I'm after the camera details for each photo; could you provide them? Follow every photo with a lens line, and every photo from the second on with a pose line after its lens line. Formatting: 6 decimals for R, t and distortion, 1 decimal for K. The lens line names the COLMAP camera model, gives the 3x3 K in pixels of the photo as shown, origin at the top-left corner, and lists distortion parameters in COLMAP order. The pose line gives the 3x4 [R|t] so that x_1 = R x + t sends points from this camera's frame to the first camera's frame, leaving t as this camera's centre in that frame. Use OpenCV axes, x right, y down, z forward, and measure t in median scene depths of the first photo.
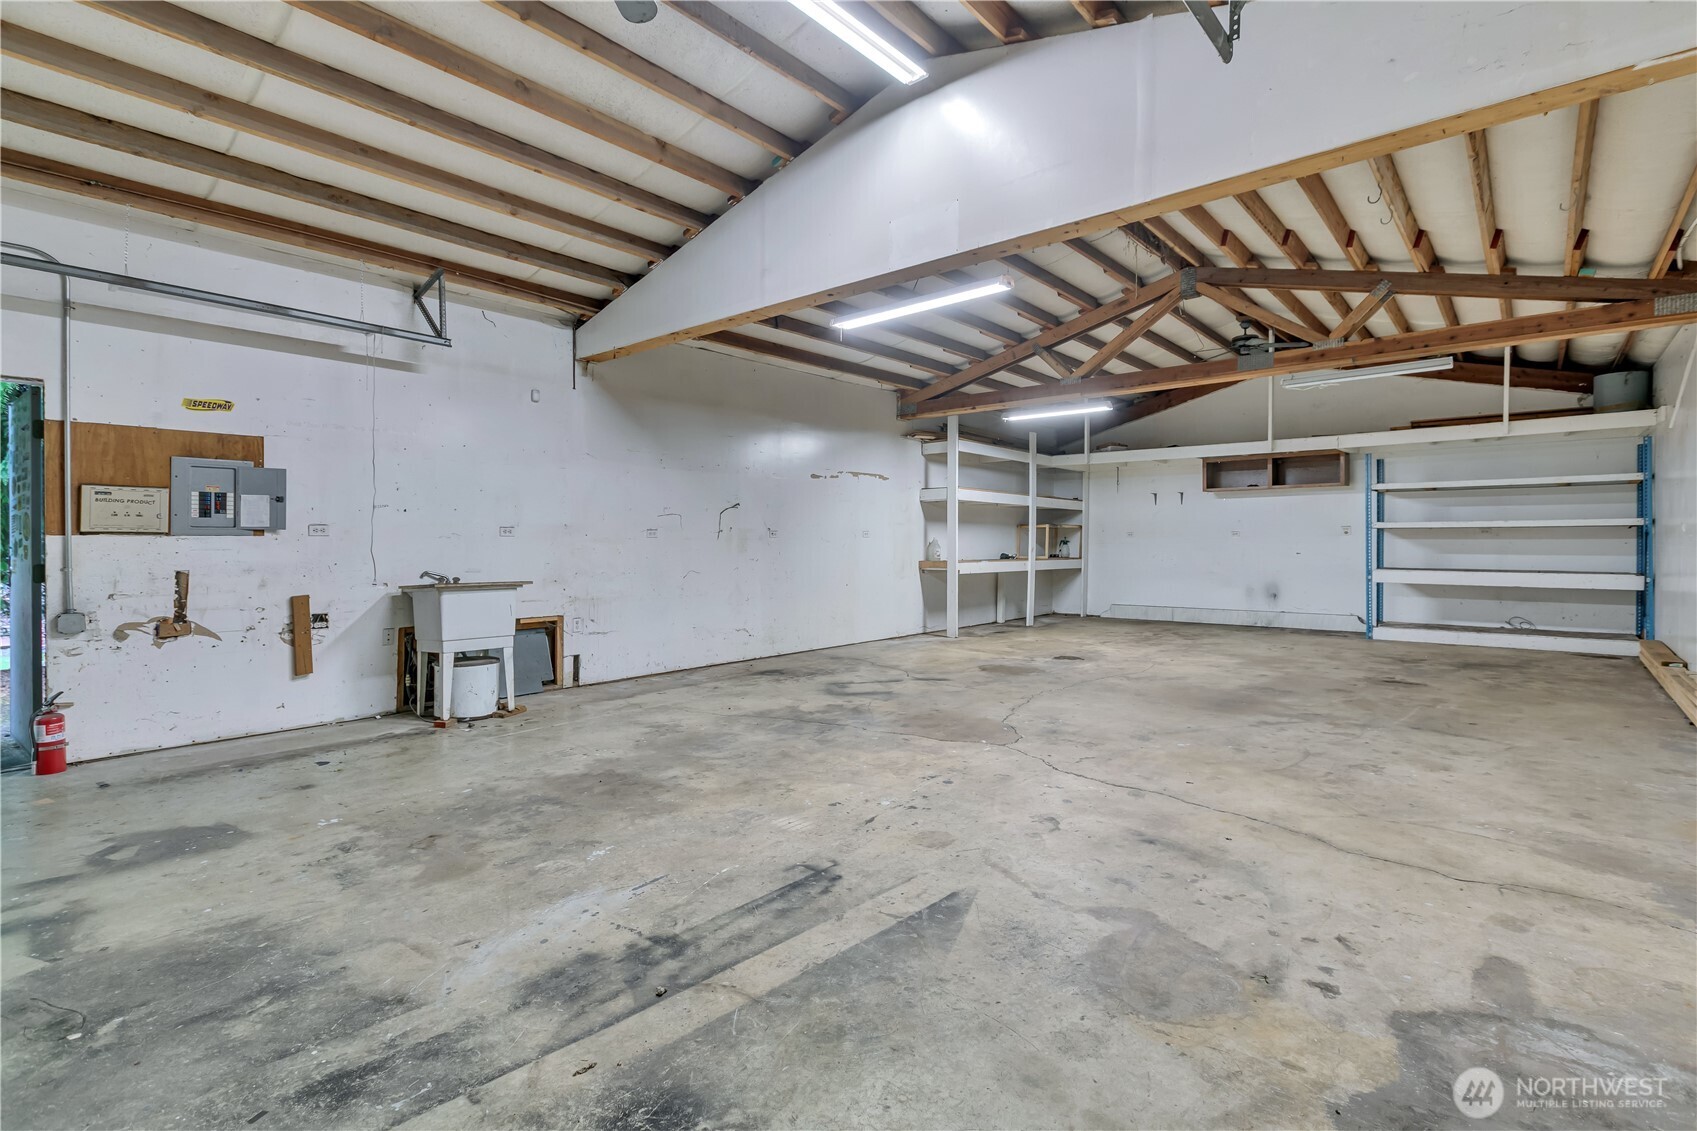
lens RADIAL K [[807.0, 0, 851.8], [0, 807.0, 549.3], [0, 0, 1]] dist [0.000558, -0.001506]
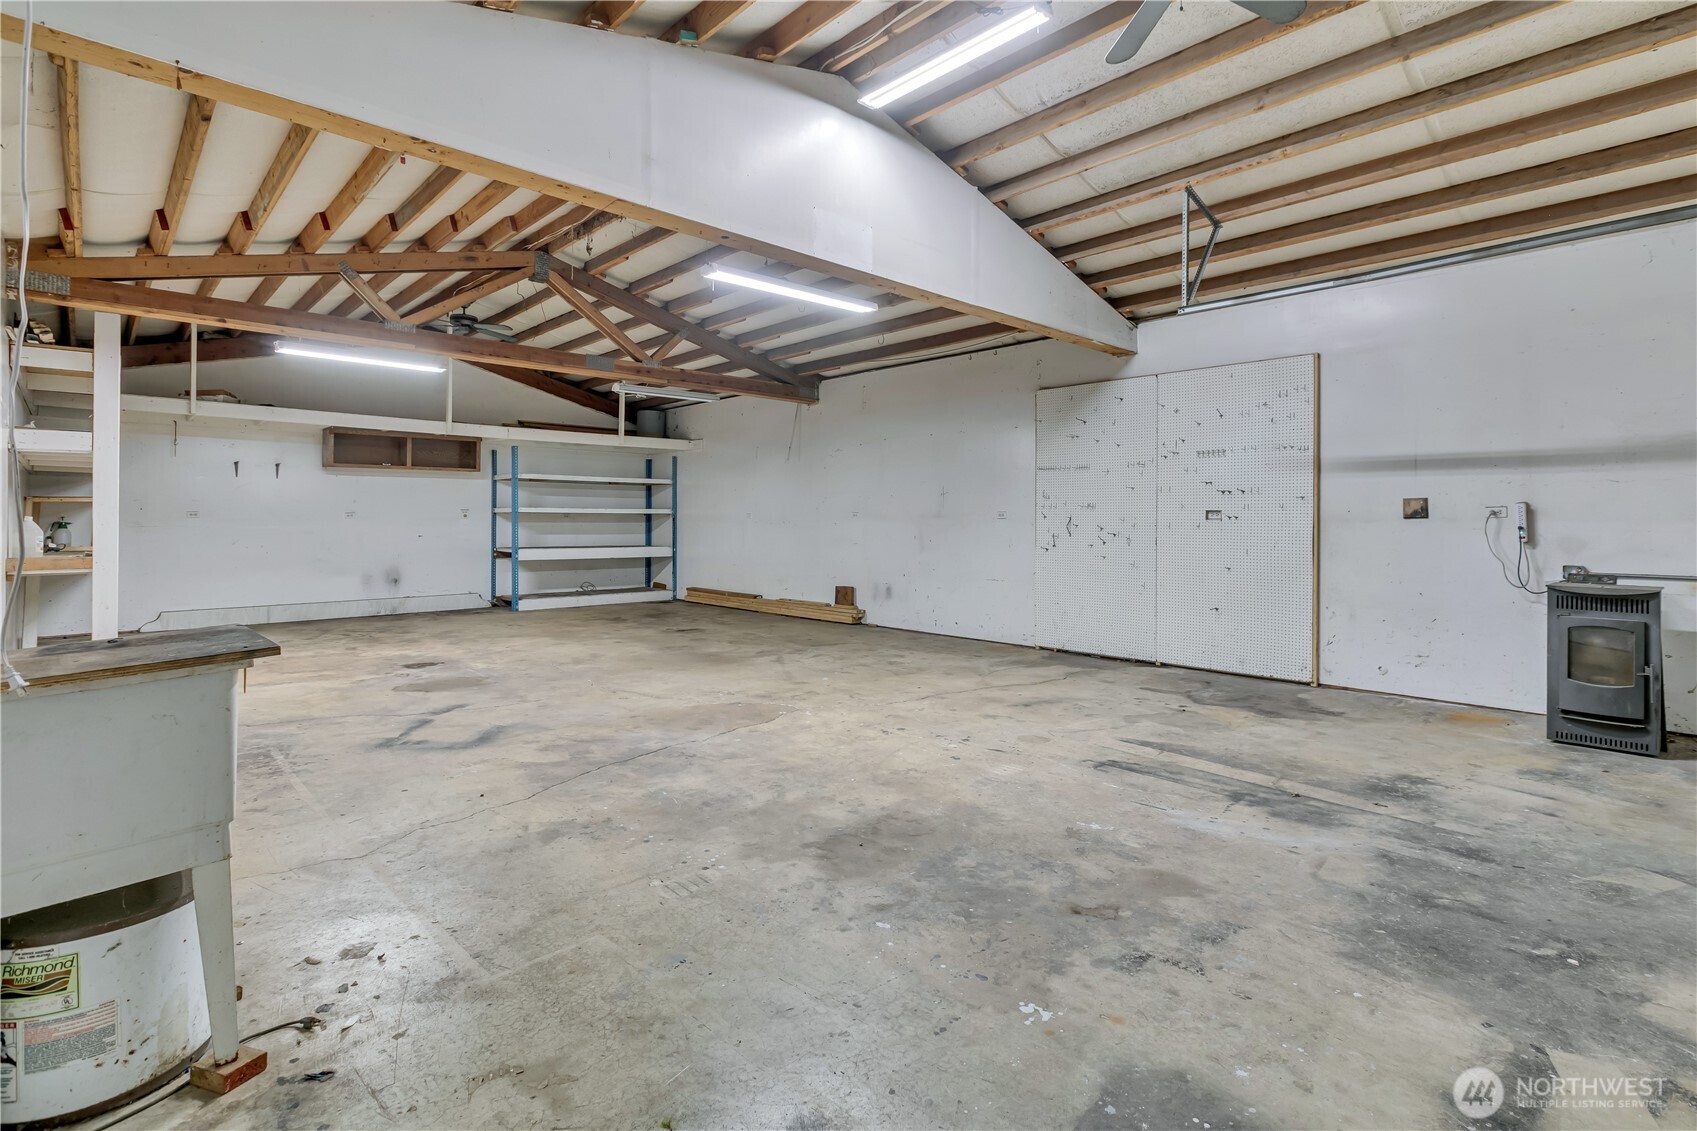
lens RADIAL K [[807.0, 0, 907.7], [0, 807.0, 532.0], [0, 0, 1]] dist [0.000558, -0.001506]
pose [[0.076644, -0.007990, 0.997027, -1.363609], [0.007228, 0.999946, 0.007457, -0.010833], [-0.997032, 0.006635, 0.076697, 1.161313]]
